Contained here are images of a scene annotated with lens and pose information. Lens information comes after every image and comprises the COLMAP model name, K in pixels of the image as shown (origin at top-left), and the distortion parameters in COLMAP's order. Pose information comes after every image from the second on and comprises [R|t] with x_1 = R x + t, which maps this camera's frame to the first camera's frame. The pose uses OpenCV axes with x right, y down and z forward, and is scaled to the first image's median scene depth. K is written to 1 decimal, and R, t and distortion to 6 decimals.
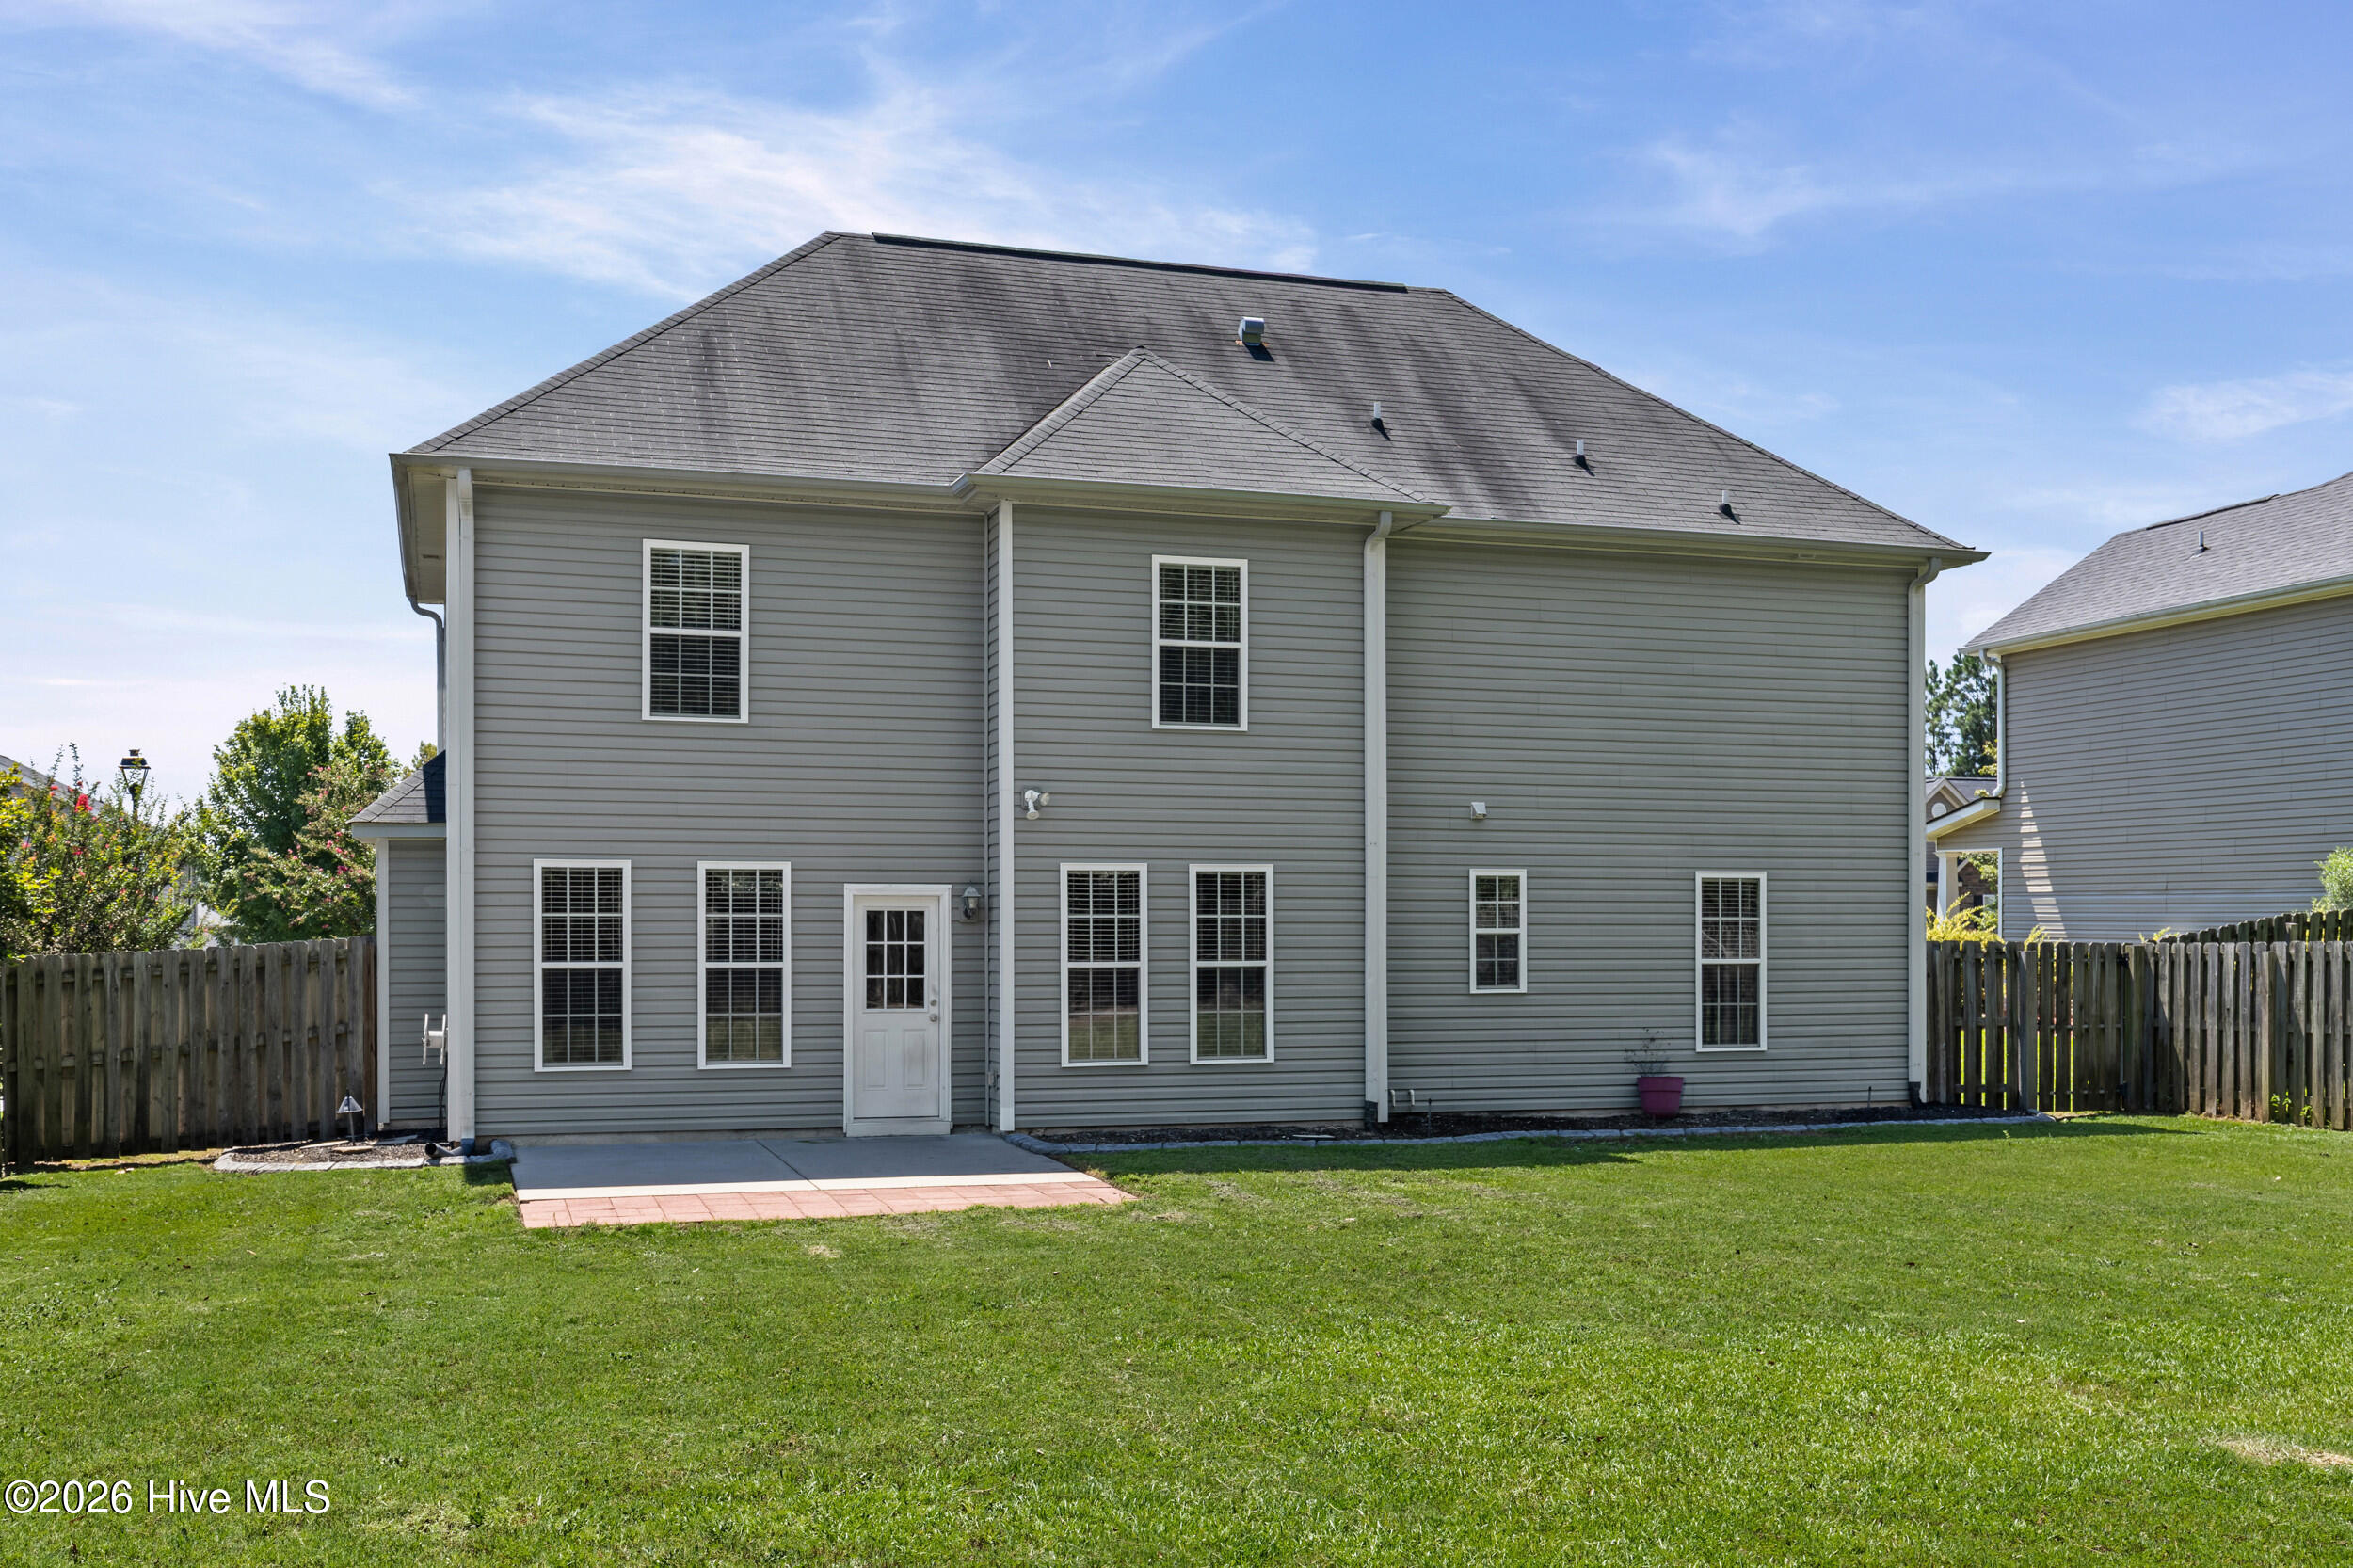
lens RADIAL K [[2260.9, 0, 1176.3], [0, 2260.9, 1082.0], [0, 0, 1]] dist [-0.033375, 0.002391]
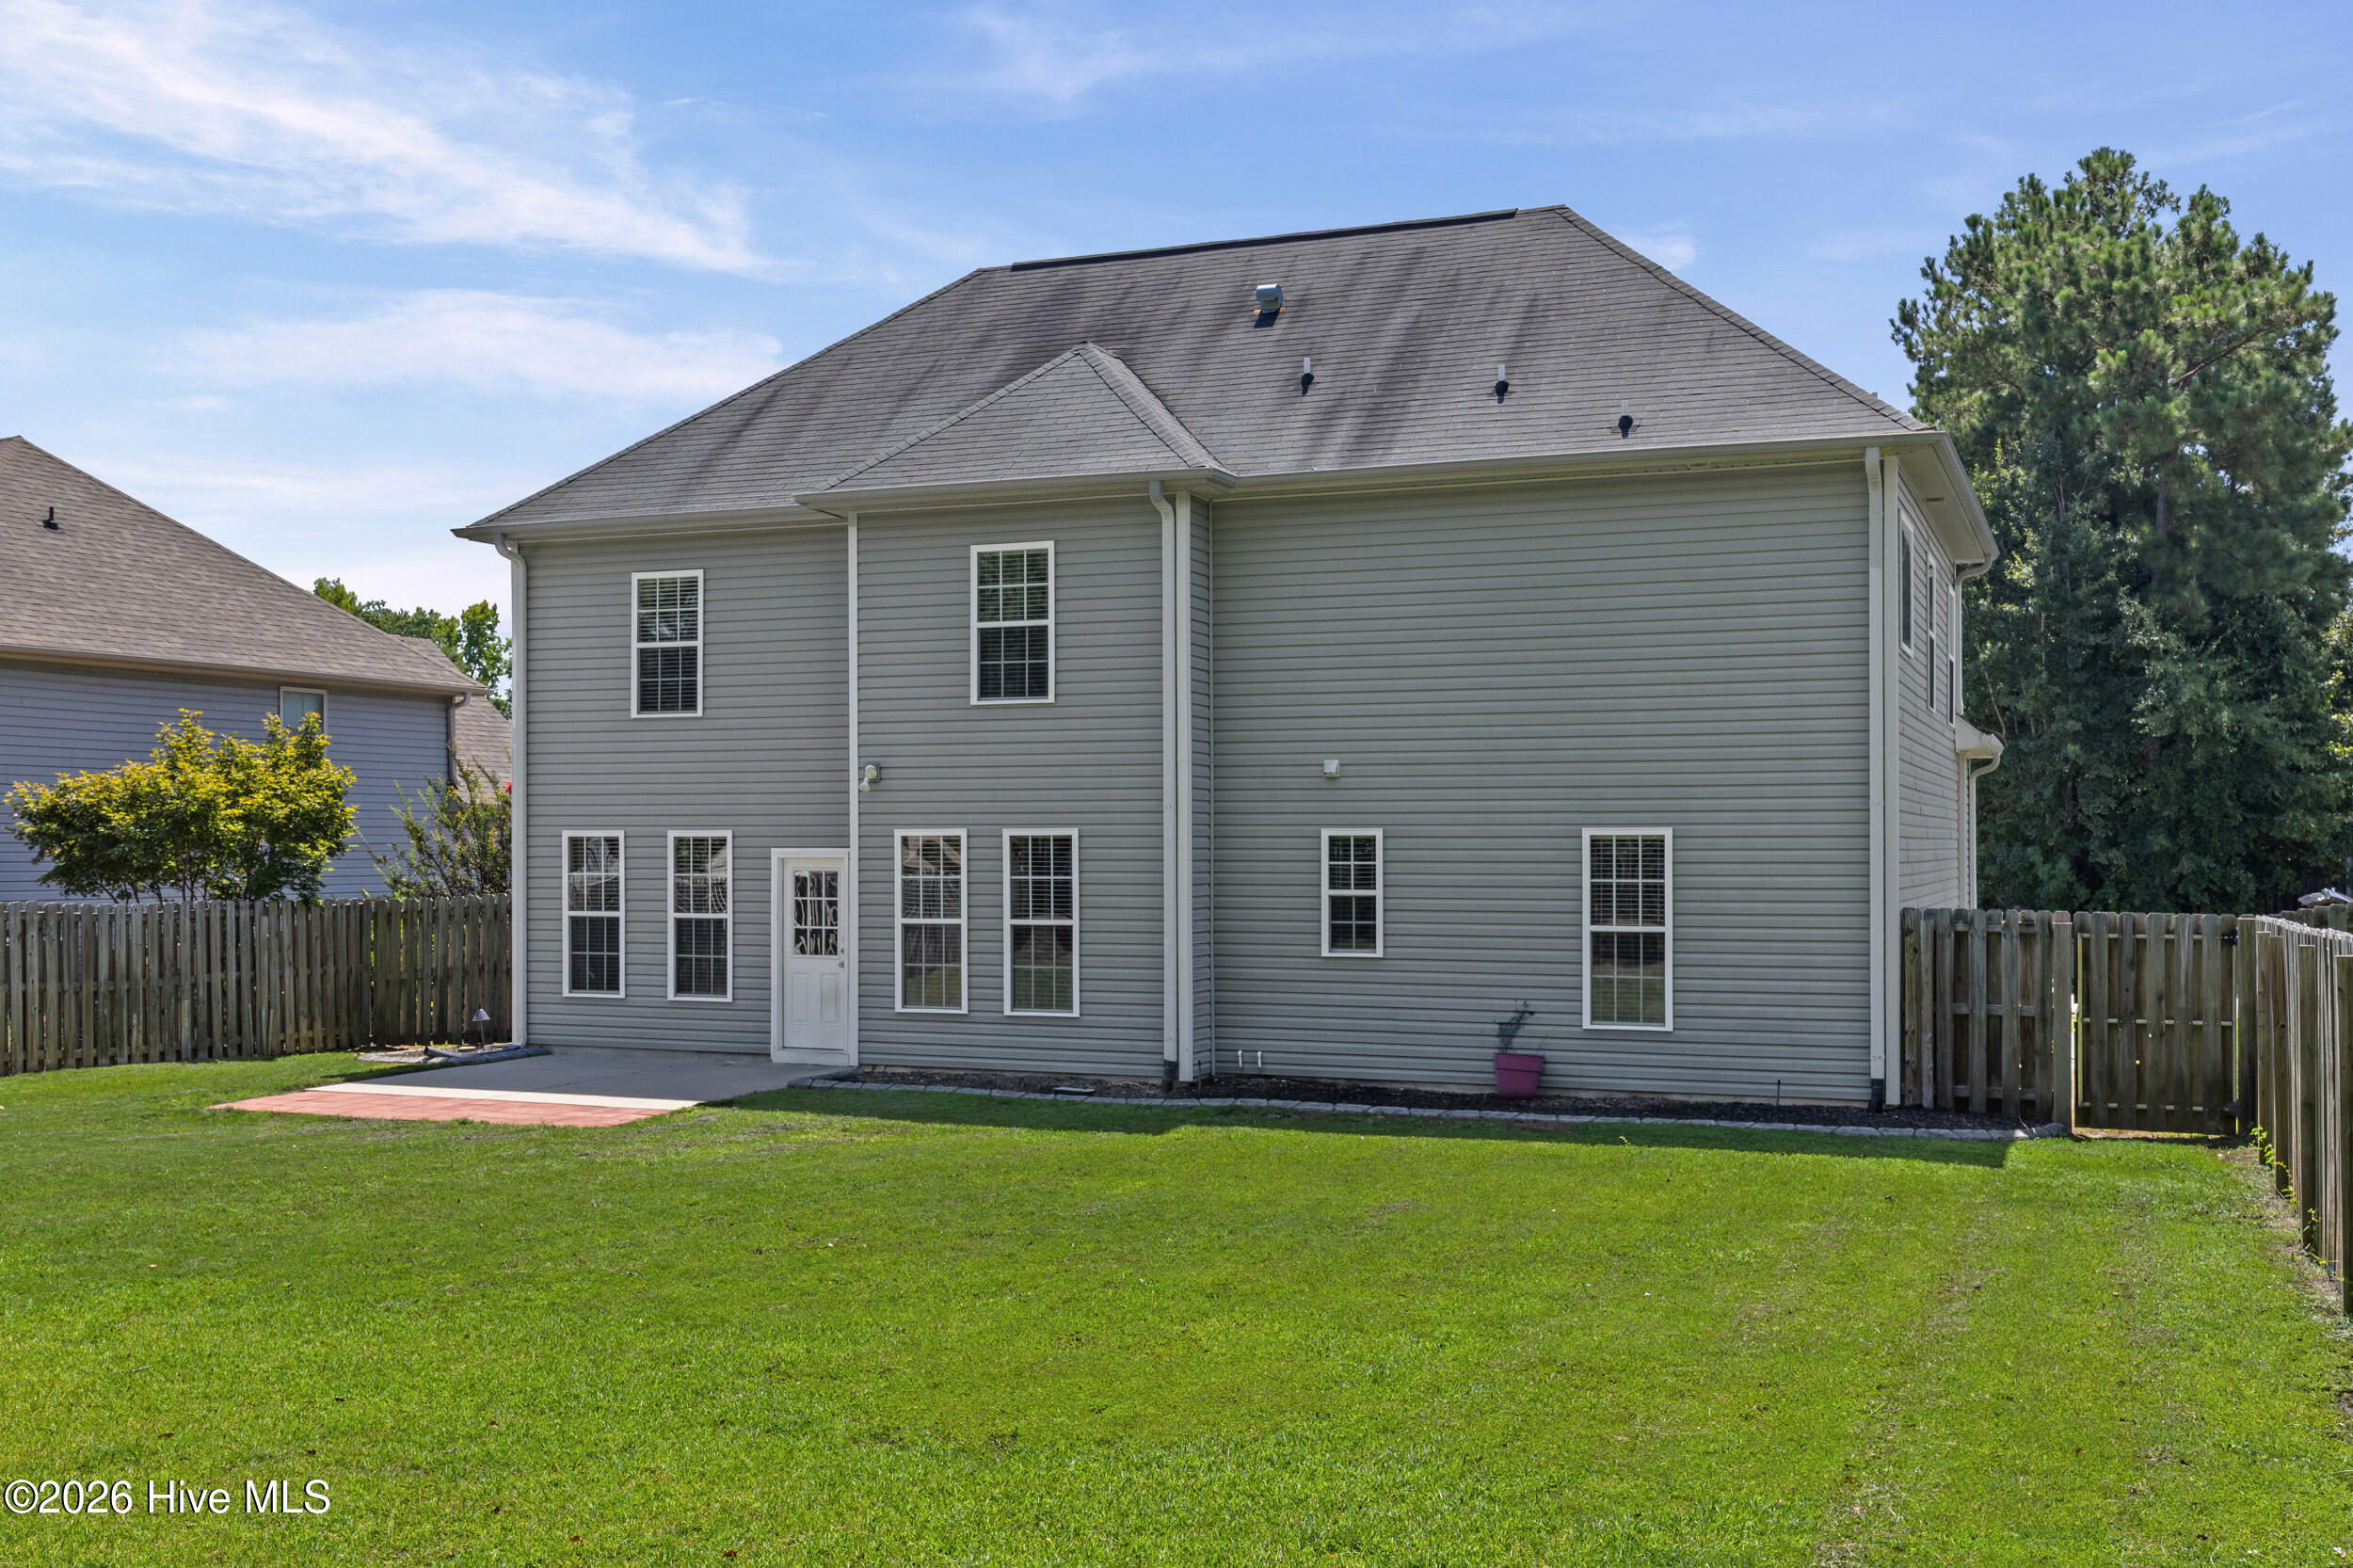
lens RADIAL K [[2365.9, 0, 1173.3], [0, 2365.9, 1027.2], [0, 0, 1]] dist [0.002682, 0.000242]
pose [[0.755013, 0.042811, -0.654310, 0.798337], [-0.050654, 0.998692, 0.006893, -0.013582], [0.653750, 0.027939, 0.756195, 0.200077]]
